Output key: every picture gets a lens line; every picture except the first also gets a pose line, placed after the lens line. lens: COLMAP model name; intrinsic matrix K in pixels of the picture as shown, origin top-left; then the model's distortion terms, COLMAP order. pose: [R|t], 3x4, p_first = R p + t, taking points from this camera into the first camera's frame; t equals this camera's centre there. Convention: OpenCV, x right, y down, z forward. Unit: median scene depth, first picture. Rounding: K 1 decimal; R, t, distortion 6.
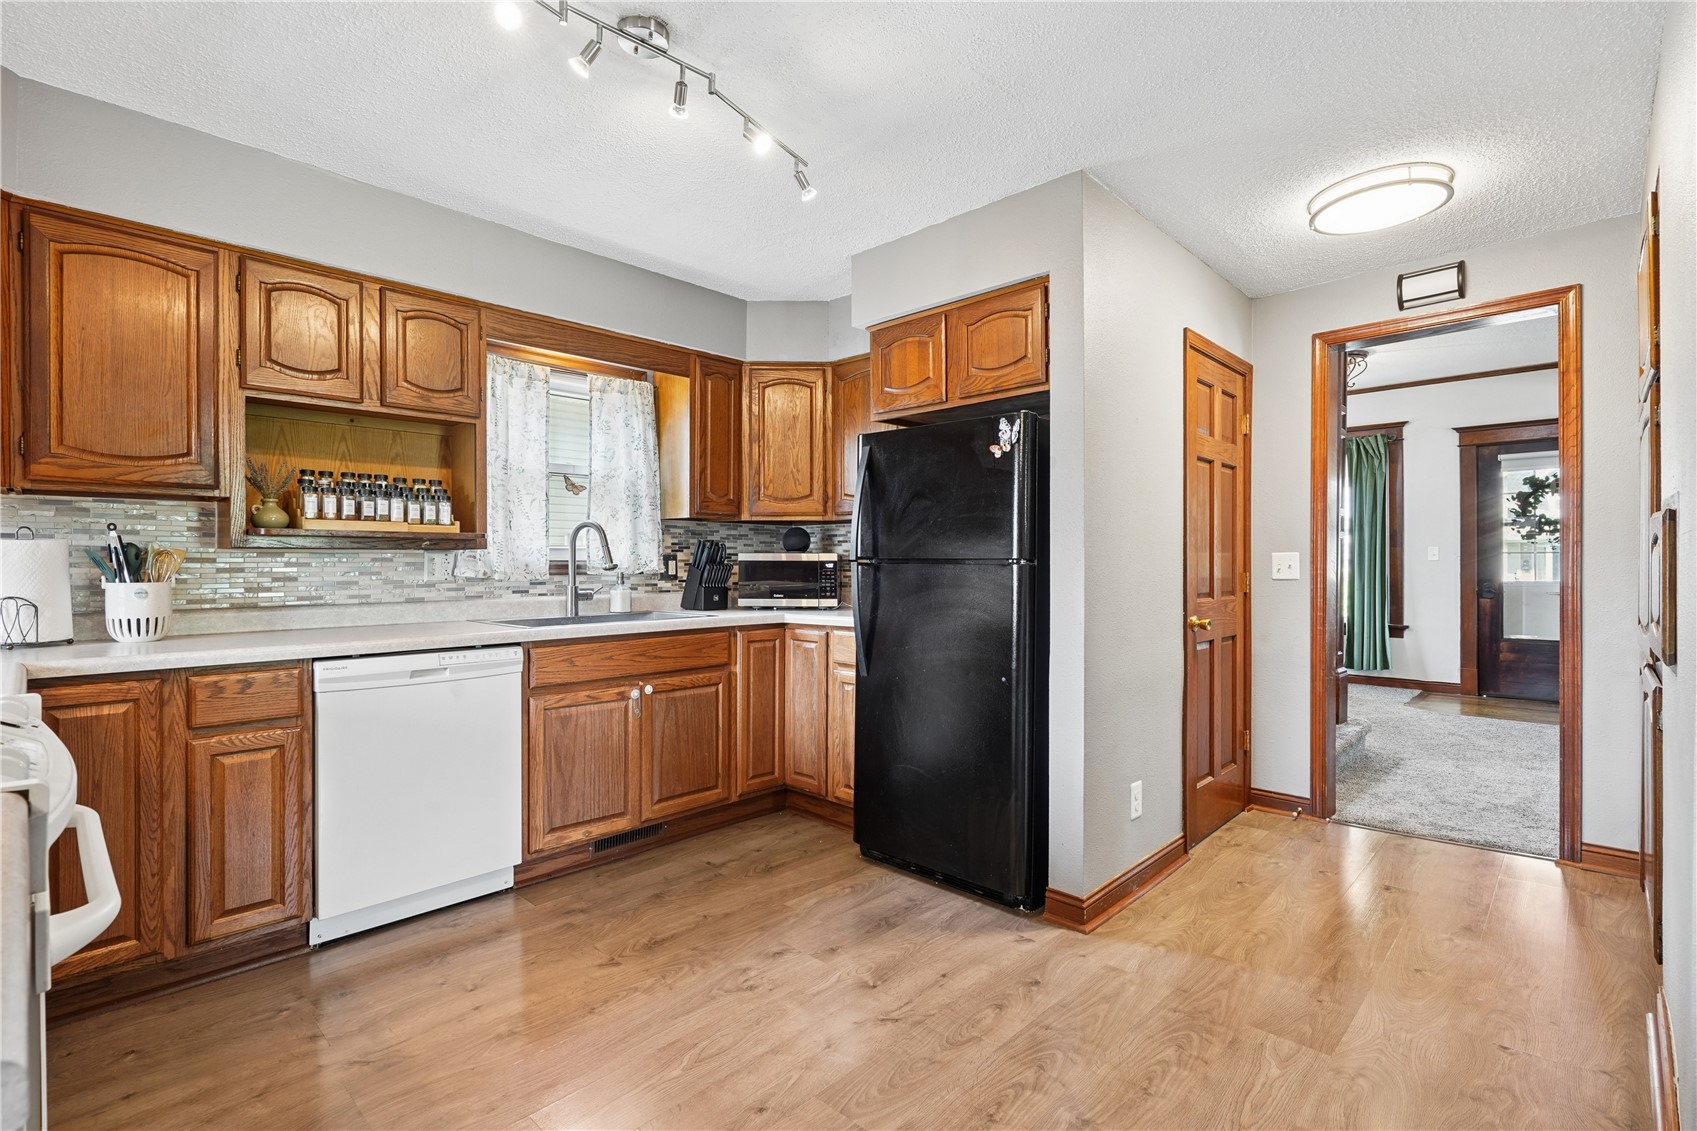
lens RADIAL K [[791.1, 0, 845.5], [0, 791.1, 564.4], [0, 0, 1]] dist [-0.003165, 0.000175]
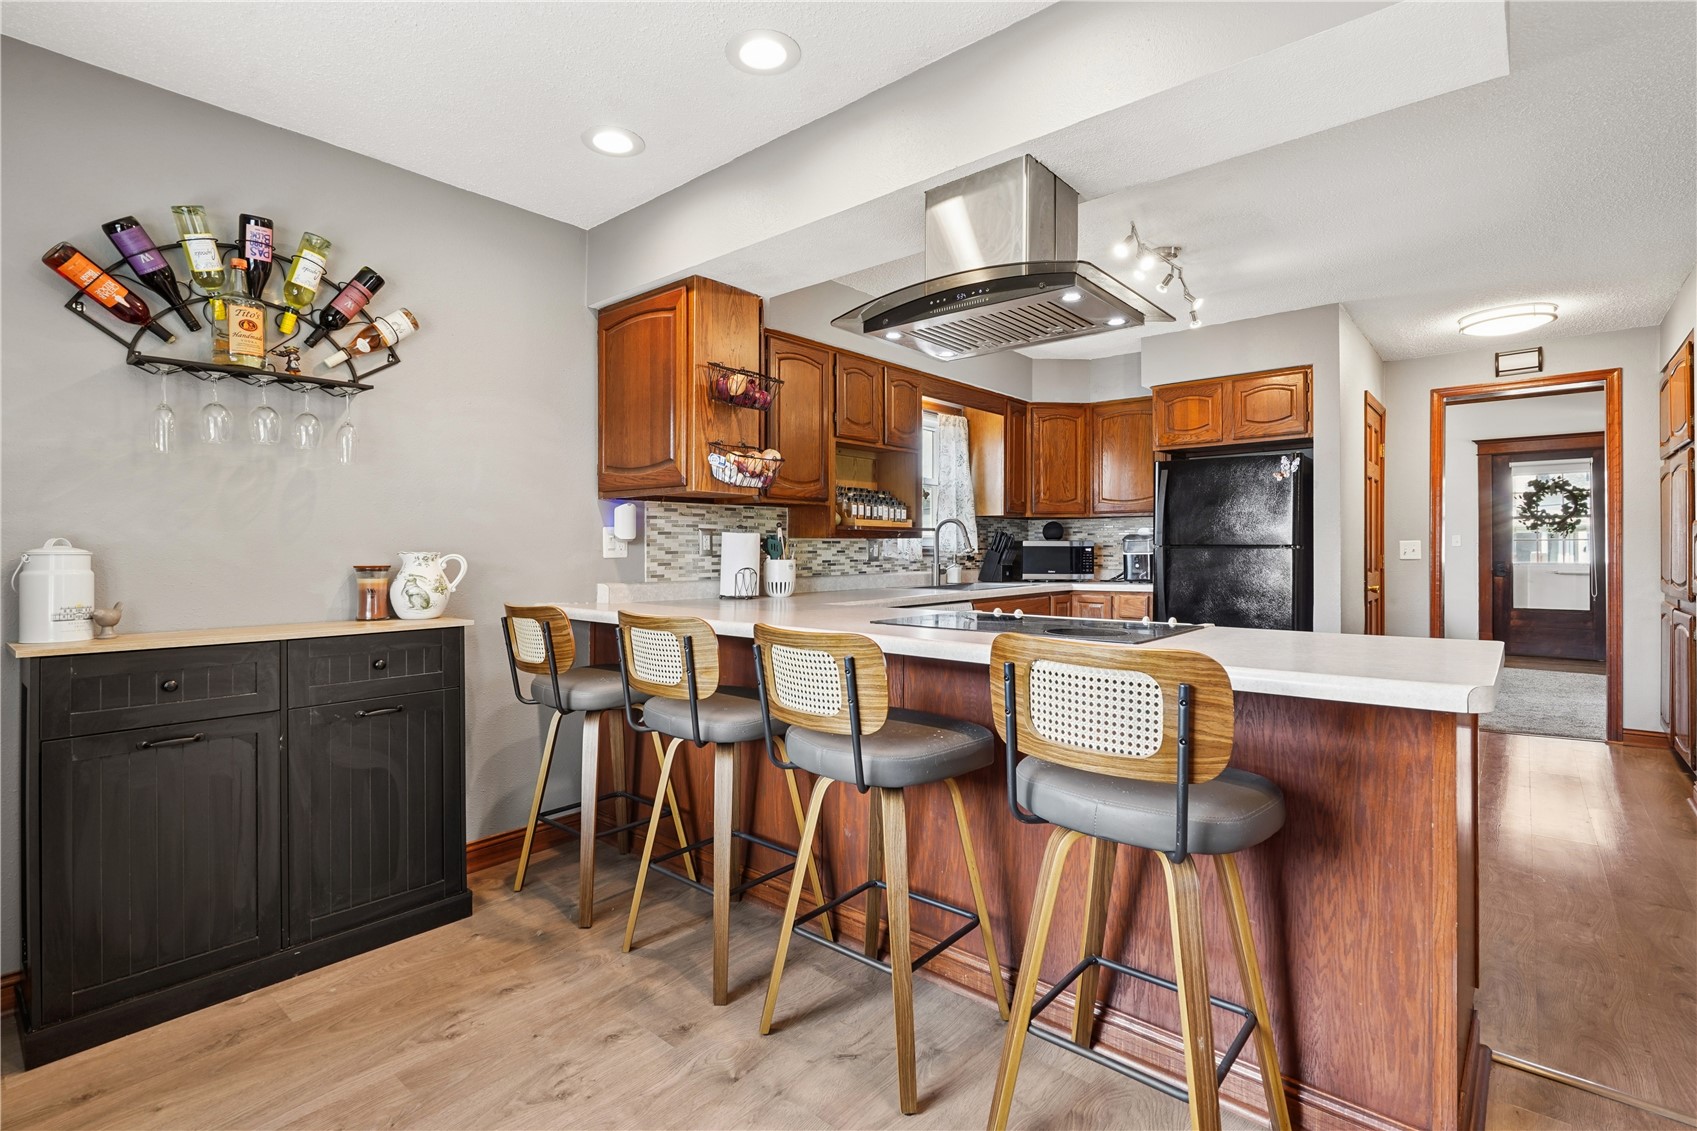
lens RADIAL K [[791.1, 0, 851.2], [0, 791.1, 549.1], [0, 0, 1]] dist [-0.003165, 0.000175]
pose [[0.998685, 0.000346, 0.051272, -0.645882], [-0.000268, 0.999999, -0.001536, 0.003256], [-0.051273, 0.001520, 0.998684, -0.460873]]
